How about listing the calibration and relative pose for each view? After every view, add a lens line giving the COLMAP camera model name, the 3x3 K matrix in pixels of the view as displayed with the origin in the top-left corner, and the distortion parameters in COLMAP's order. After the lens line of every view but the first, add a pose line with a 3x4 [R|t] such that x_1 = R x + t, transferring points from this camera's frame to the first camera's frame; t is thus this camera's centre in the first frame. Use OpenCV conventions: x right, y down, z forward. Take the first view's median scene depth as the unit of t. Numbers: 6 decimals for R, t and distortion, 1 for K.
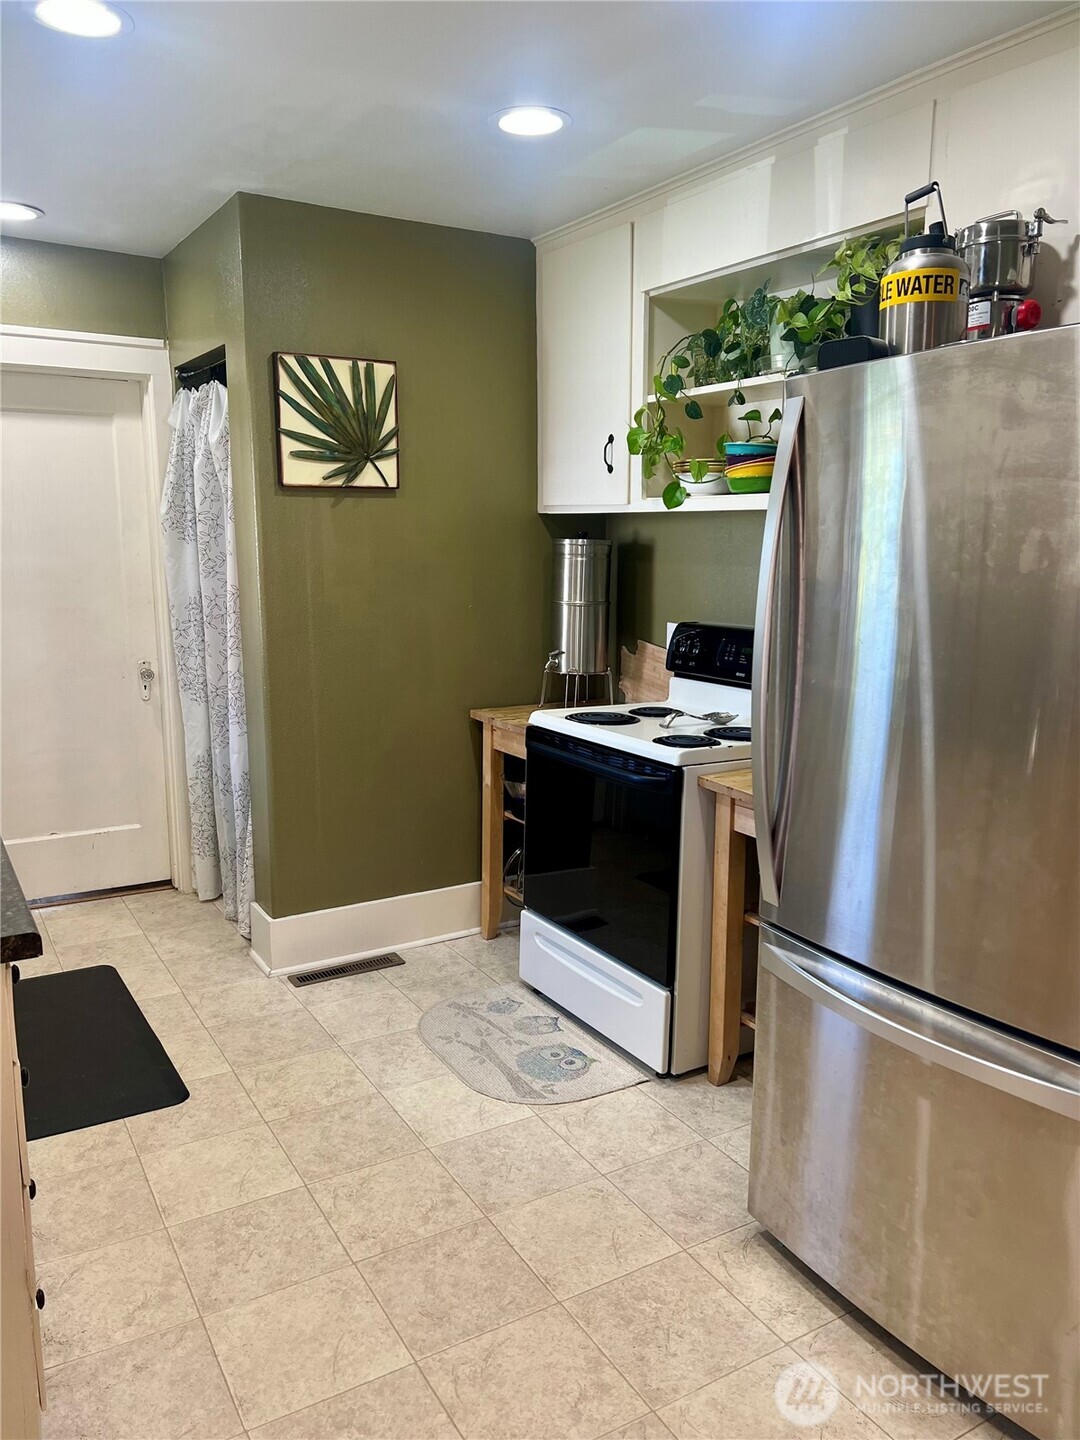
lens RADIAL K [[1079.8, 0, 540.0], [0, 1079.8, 720.0], [0, 0, 1]] dist [0.078047, -0.083405]
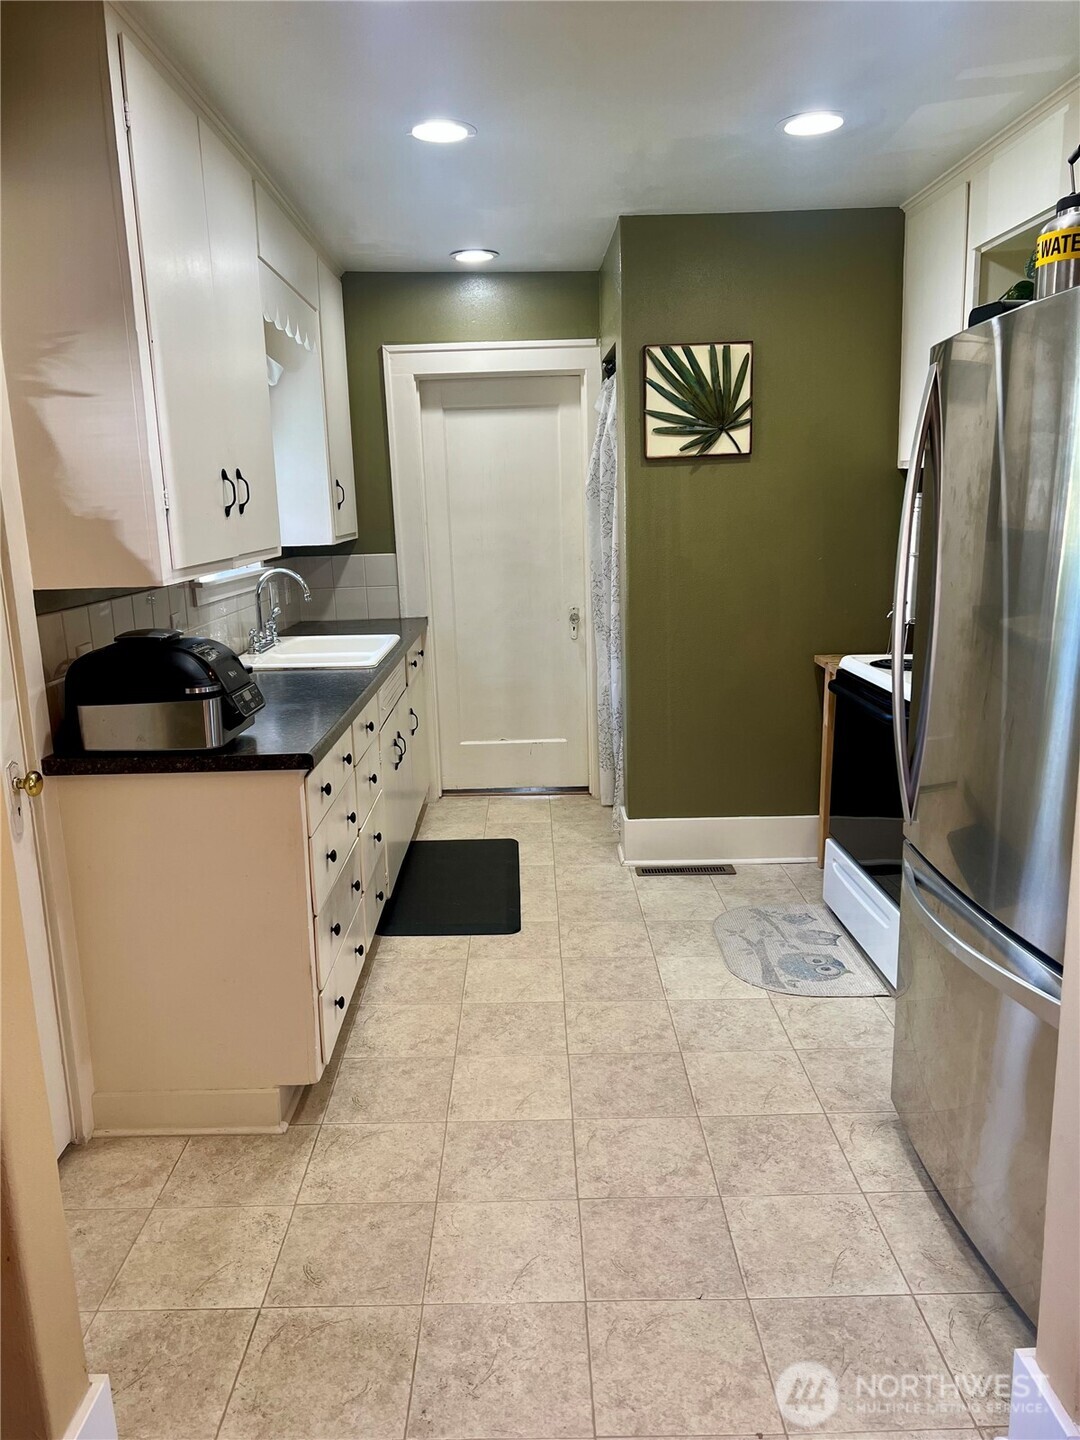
lens RADIAL K [[1079.8, 0, 540.0], [0, 1079.8, 720.0], [0, 0, 1]] dist [0.078047, -0.083405]
pose [[0.864559, 0.074152, -0.497031, 0.278523], [-0.056464, 0.997124, 0.050546, 0.018454], [0.499350, -0.015635, 0.866259, -0.098273]]
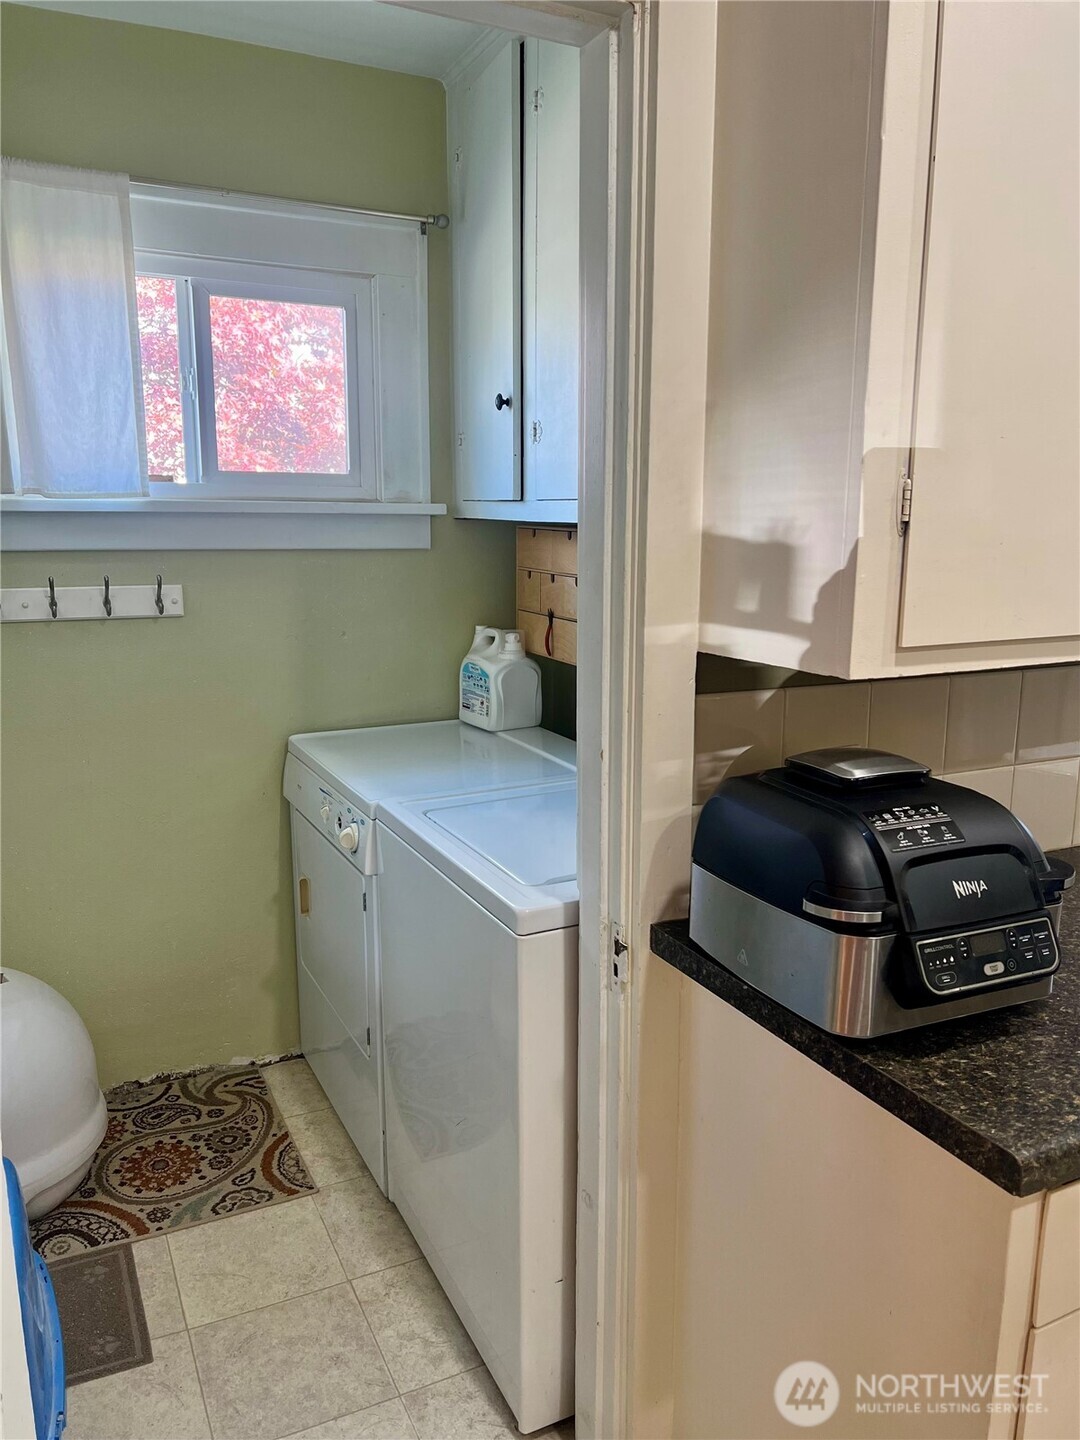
lens RADIAL K [[1090.1, 0, 540.0], [0, 1090.1, 720.0], [0, 0, 1]] dist [0.011492, -0.004478]
pose [[-0.076218, 0.183774, -0.980009, 0.060945], [-0.179420, 0.964297, 0.194782, -0.054899], [0.980816, 0.190679, -0.040524, 0.308665]]
